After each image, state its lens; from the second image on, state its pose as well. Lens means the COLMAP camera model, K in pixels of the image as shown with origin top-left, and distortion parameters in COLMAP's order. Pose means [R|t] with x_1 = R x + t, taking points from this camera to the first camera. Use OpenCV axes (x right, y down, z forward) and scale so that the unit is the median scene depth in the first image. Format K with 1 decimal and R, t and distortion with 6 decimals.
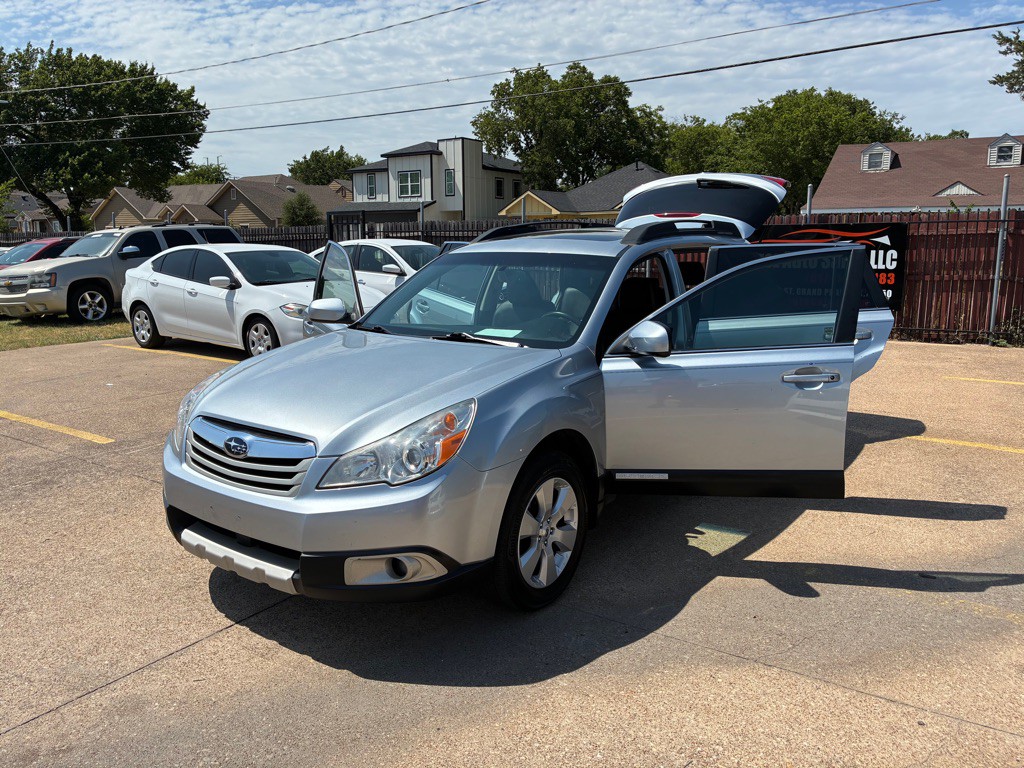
lens RADIAL K [[776.0, 0, 514.1], [0, 776.0, 374.9], [0, 0, 1]] dist [0.051906, -0.076512]
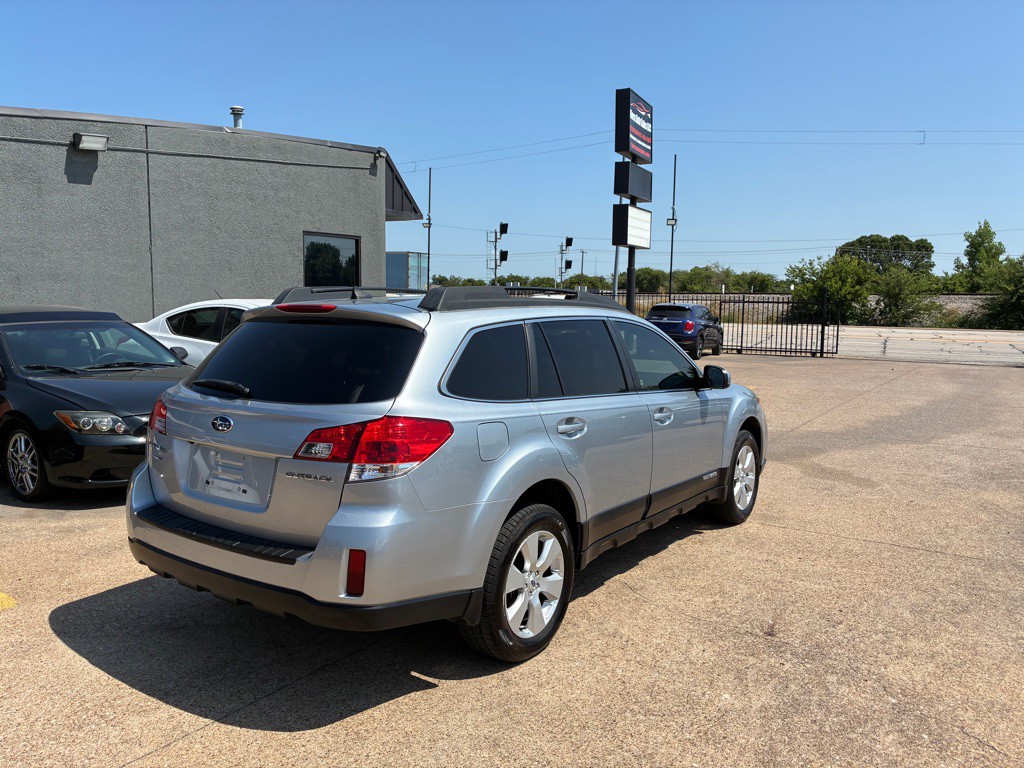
lens RADIAL K [[776.0, 0, 517.1], [0, 776.0, 382.2], [0, 0, 1]] dist [0.051906, -0.076512]
pose [[-0.999889, -0.004891, -0.014073, 0.068853], [-0.008616, 0.960427, 0.278397, -0.257746], [0.012154, 0.278488, -0.960363, 1.417892]]
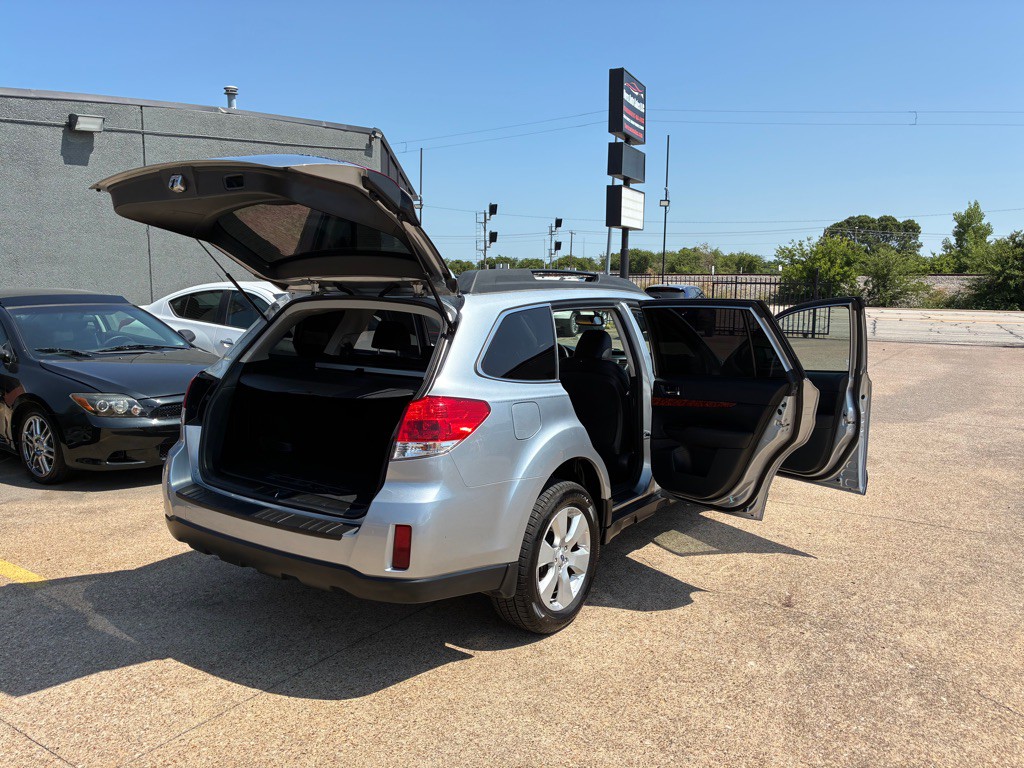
lens RADIAL K [[776.0, 0, 517.3], [0, 776.0, 383.9], [0, 0, 1]] dist [0.051906, -0.076512]
pose [[-0.999570, -0.000114, -0.029308, 0.096406], [-0.008984, 0.953046, 0.302693, -0.260265], [0.027897, 0.302826, -0.952637, 1.429638]]
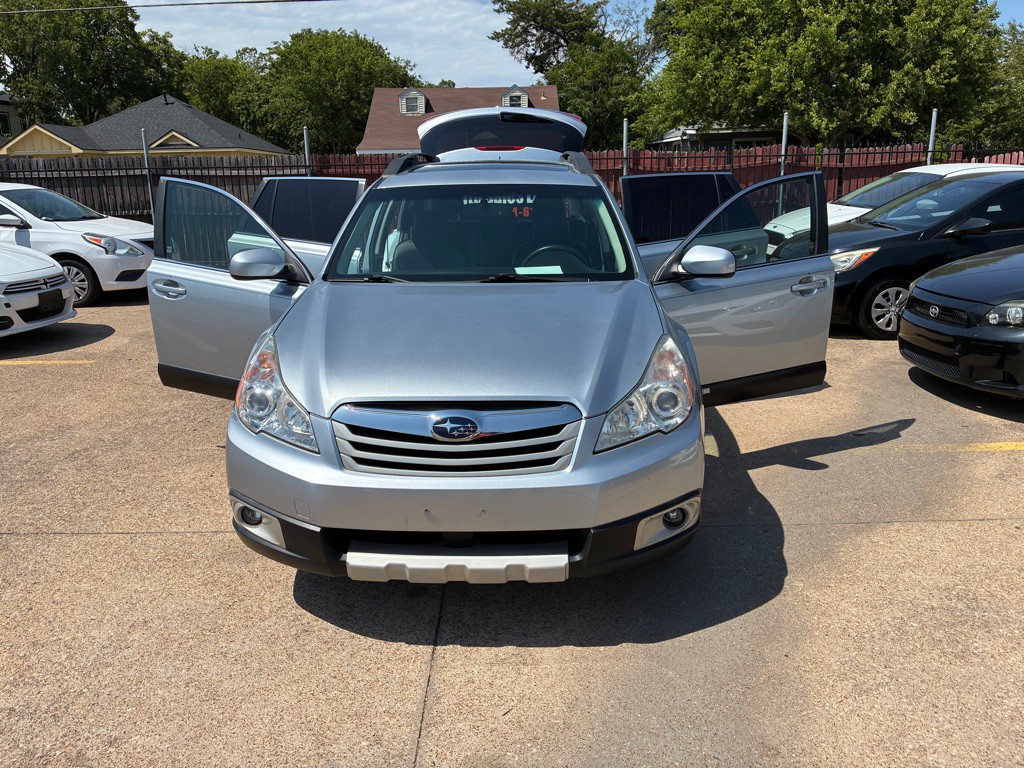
lens RADIAL K [[776.0, 0, 504.2], [0, 776.0, 372.2], [0, 0, 1]] dist [0.051906, -0.076512]
pose [[0.829496, -0.147079, 0.538799, -0.331142], [0.110677, 0.988859, 0.099543, -0.017594], [-0.547437, -0.022938, 0.836533, 0.137490]]
